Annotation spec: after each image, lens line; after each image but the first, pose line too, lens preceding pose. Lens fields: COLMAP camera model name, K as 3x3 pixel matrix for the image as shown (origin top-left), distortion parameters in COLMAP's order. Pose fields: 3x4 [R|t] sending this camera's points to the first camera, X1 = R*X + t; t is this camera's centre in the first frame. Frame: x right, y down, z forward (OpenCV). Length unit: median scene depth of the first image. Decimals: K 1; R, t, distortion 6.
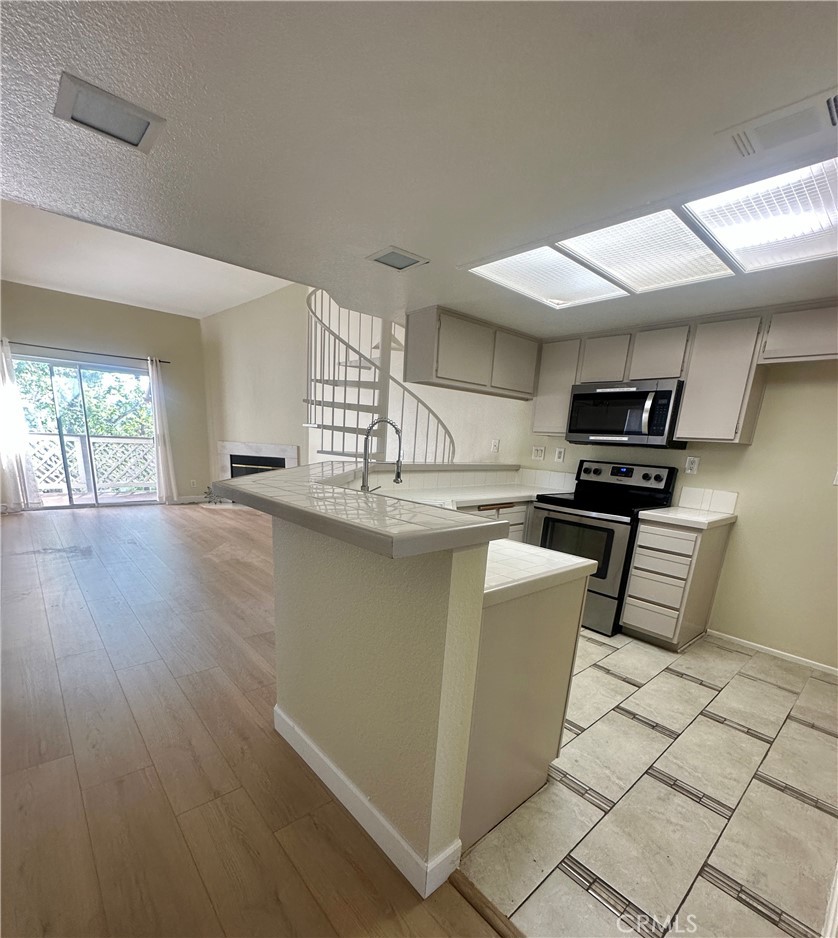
lens RADIAL K [[446.9, 0, 412.3], [0, 446.9, 558.6], [0, 0, 1]] dist [0.002400, 0.000164]
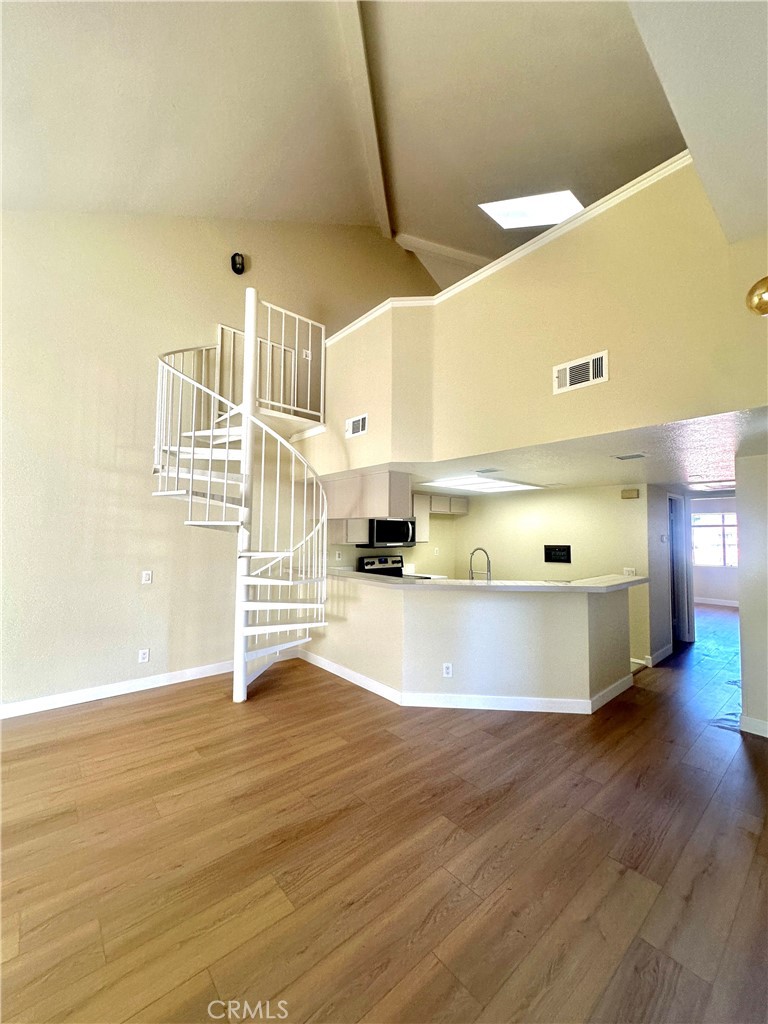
lens RADIAL K [[408.2, 0, 382.5], [0, 408.2, 511.9], [0, 0, 1]] dist [-0.000134, -0.000075]
pose [[0.013213, -0.002185, 0.999910, -1.226919], [0.255585, 0.966786, -0.001265, -0.402108], [-0.966696, 0.255579, 0.013333, 0.972535]]
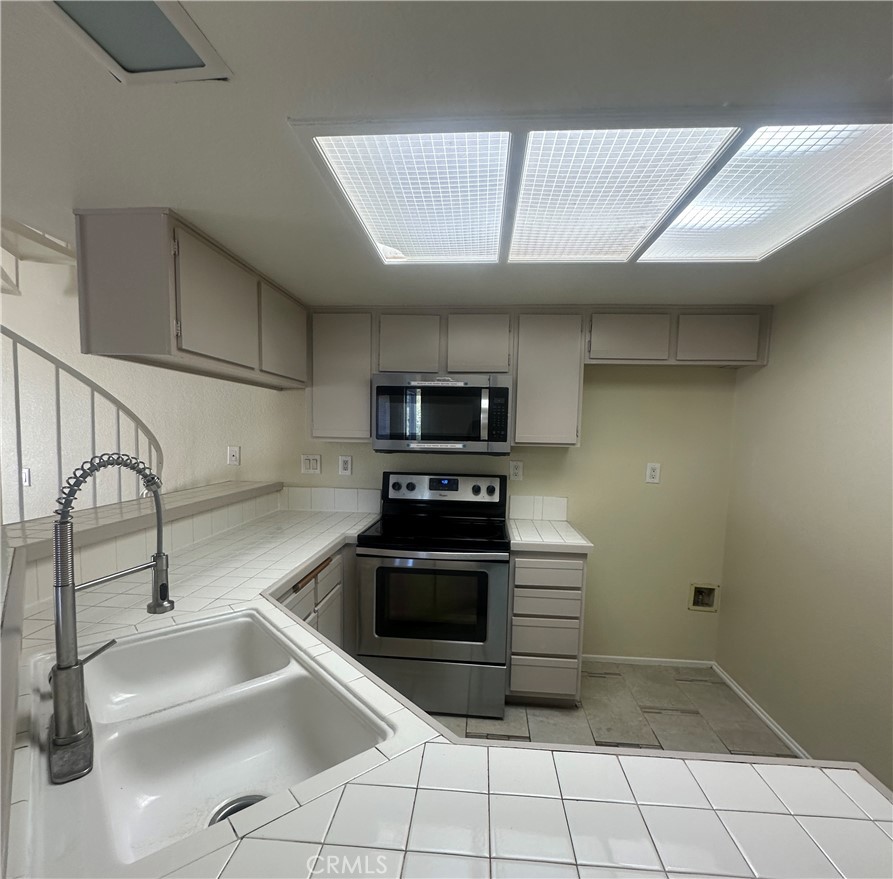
lens RADIAL K [[480.0, 0, 448.1], [0, 480.0, 473.7], [0, 0, 1]] dist [-0.000973, -0.000306]
pose [[0.714431, -0.104261, 0.691894, -0.101846], [0.203516, 0.977048, -0.062915, -0.165605], [-0.669454, 0.185760, 0.719252, 0.412193]]
